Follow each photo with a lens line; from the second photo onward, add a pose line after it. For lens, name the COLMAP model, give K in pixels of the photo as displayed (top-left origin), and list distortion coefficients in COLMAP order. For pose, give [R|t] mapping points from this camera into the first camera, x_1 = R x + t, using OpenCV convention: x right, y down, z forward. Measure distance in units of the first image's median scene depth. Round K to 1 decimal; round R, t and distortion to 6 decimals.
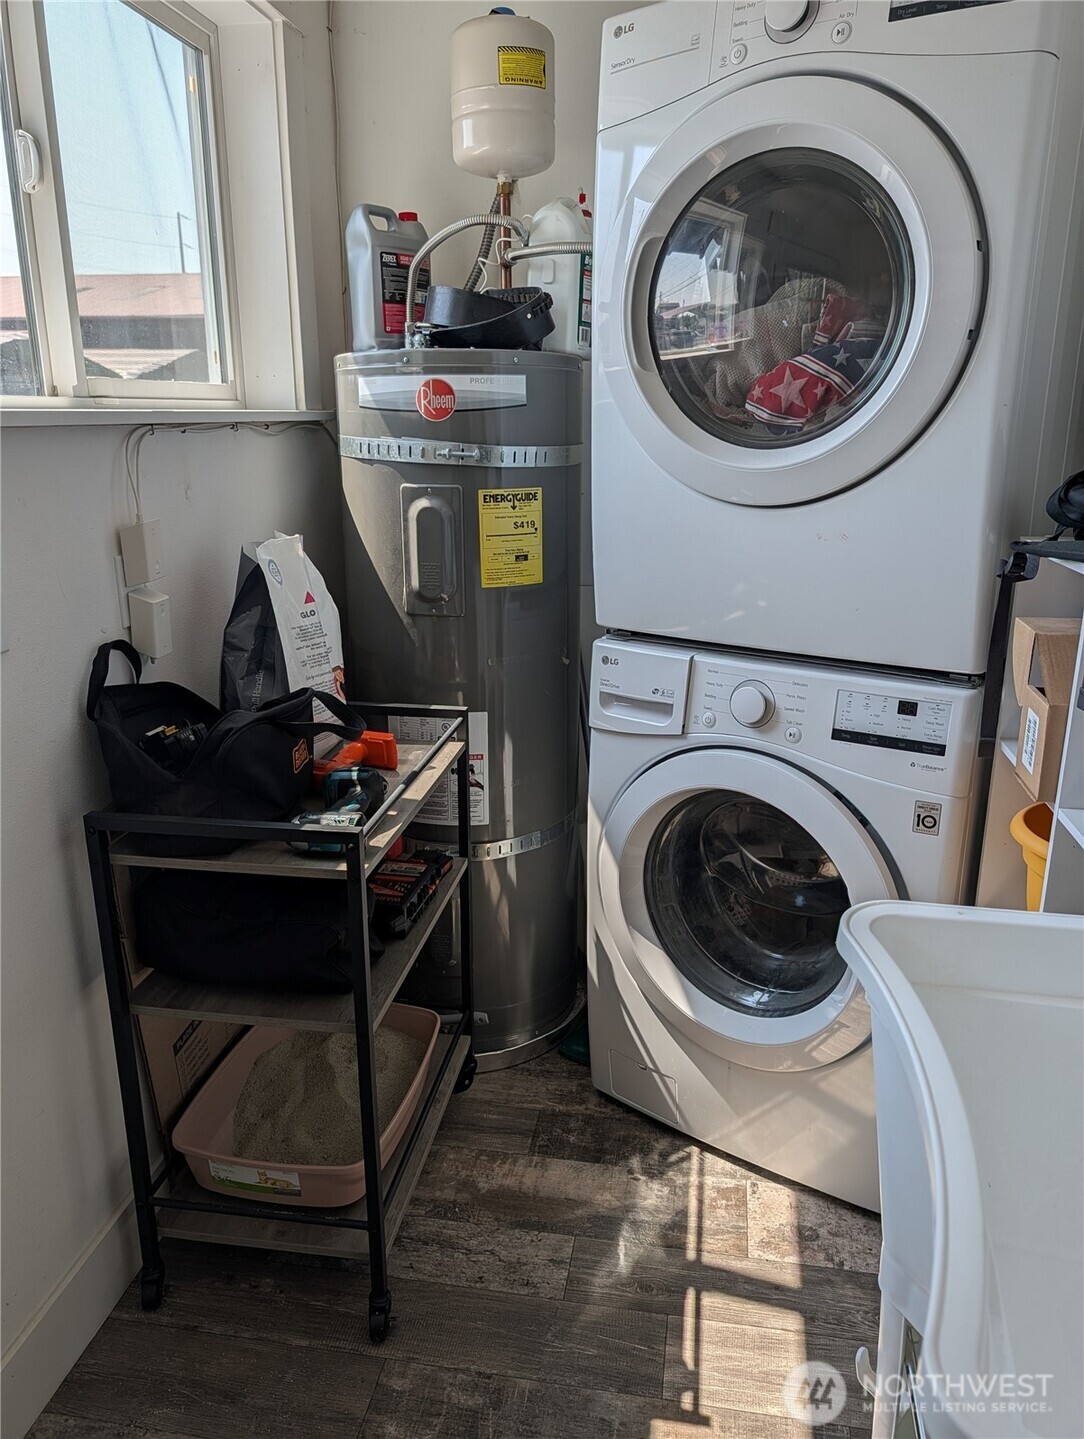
lens RADIAL K [[1057.6, 0, 548.7], [0, 1057.6, 724.1], [0, 0, 1]] dist [0.019502, -0.015159]
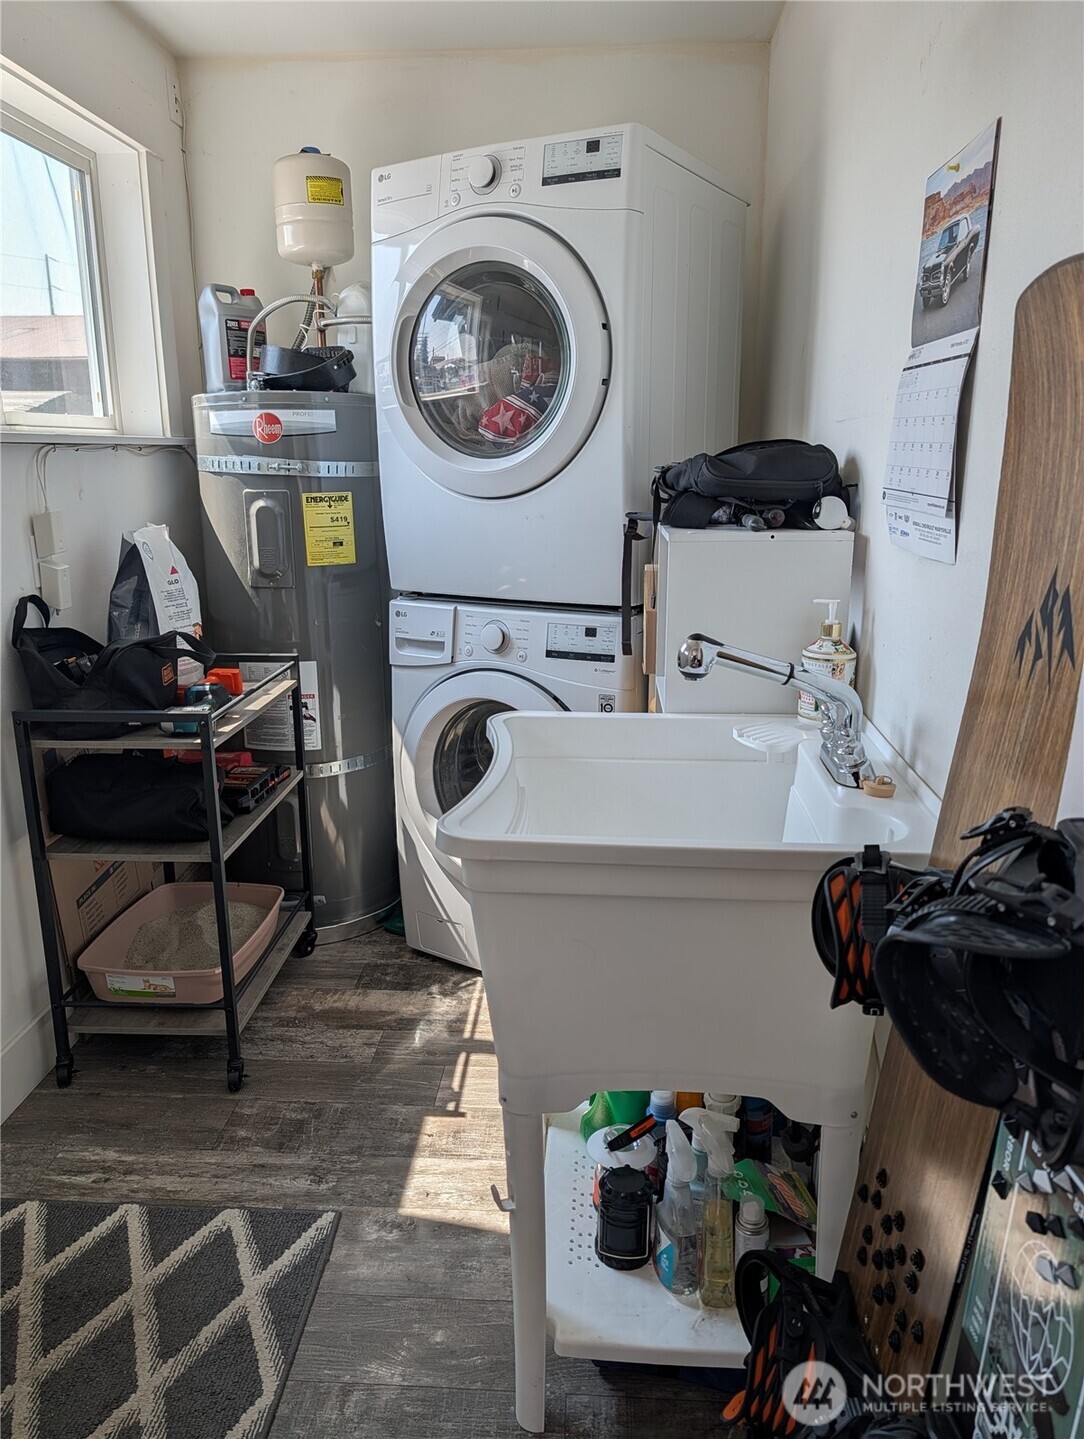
lens RADIAL K [[1057.6, 0, 545.2], [0, 1057.6, 716.6], [0, 0, 1]] dist [0.019502, -0.015159]
pose [[0.994816, -0.030331, 0.097067, 0.113203], [0.034330, 0.998618, -0.039799, 0.141657], [-0.095726, 0.042924, 0.994482, -0.403270]]
